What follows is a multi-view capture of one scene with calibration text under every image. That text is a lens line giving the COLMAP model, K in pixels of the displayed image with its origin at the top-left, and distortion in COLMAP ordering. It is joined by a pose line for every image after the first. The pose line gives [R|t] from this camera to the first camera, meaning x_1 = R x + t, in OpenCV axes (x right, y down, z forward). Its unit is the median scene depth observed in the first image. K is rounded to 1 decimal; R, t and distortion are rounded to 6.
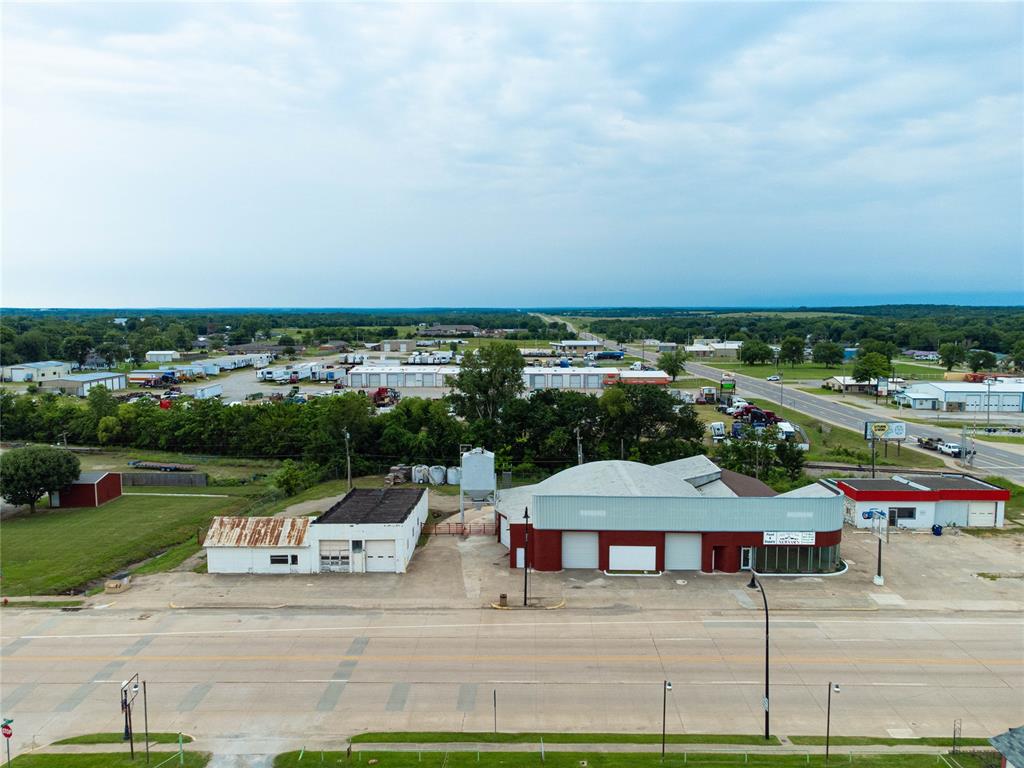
lens RADIAL K [[765.6, 0, 501.7], [0, 765.6, 381.1], [0, 0, 1]] dist [0.025184, -0.001638]
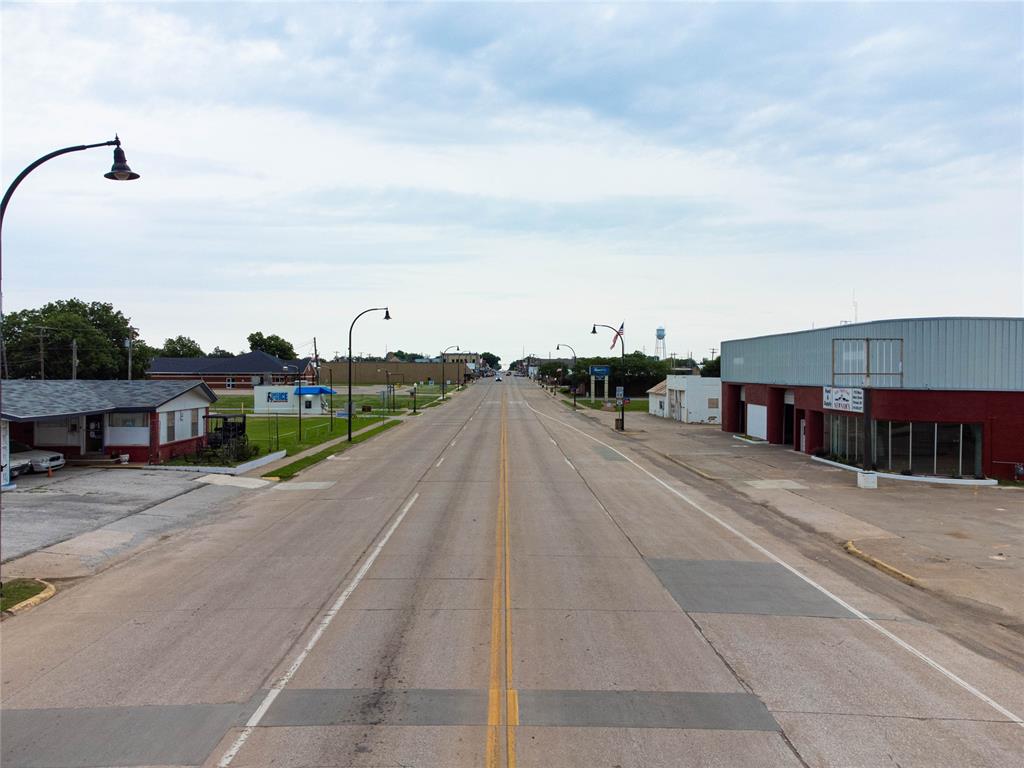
lens RADIAL K [[765.6, 0, 511.3], [0, 765.6, 383.0], [0, 0, 1]] dist [0.025184, -0.001638]
pose [[0.019930, 0.015199, -0.999686, 0.909355], [-0.102289, 0.994669, 0.013083, 0.206249], [0.994555, 0.101996, 0.021378, 0.734742]]
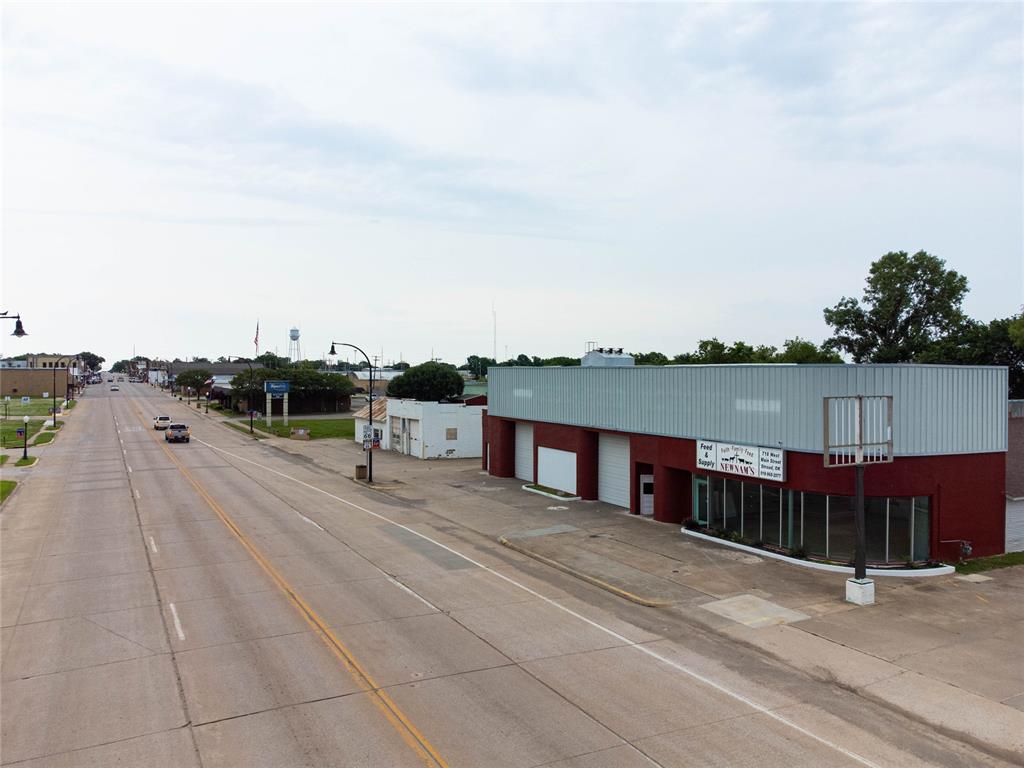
lens RADIAL K [[765.6, 0, 512.3], [0, 765.6, 386.2], [0, 0, 1]] dist [0.025184, -0.001638]
pose [[0.480483, 0.017192, -0.876836, 0.679811], [-0.090434, 0.995449, -0.030038, 0.184161], [0.872329, 0.093728, 0.479851, 0.664680]]
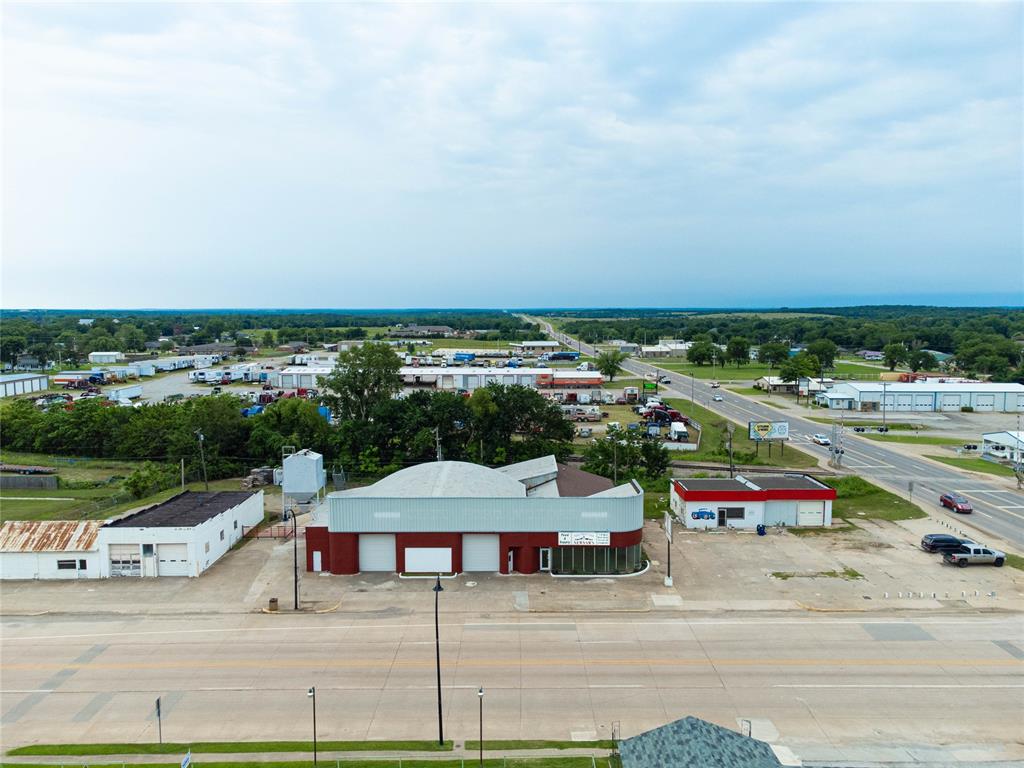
lens RADIAL K [[765.6, 0, 507.0], [0, 765.6, 374.4], [0, 0, 1]] dist [0.025184, -0.001638]
pose [[0.999912, -0.001467, 0.013163, 0.256545], [0.001598, 0.999949, -0.009936, 0.001536], [-0.013148, 0.009957, 0.999864, 0.008853]]
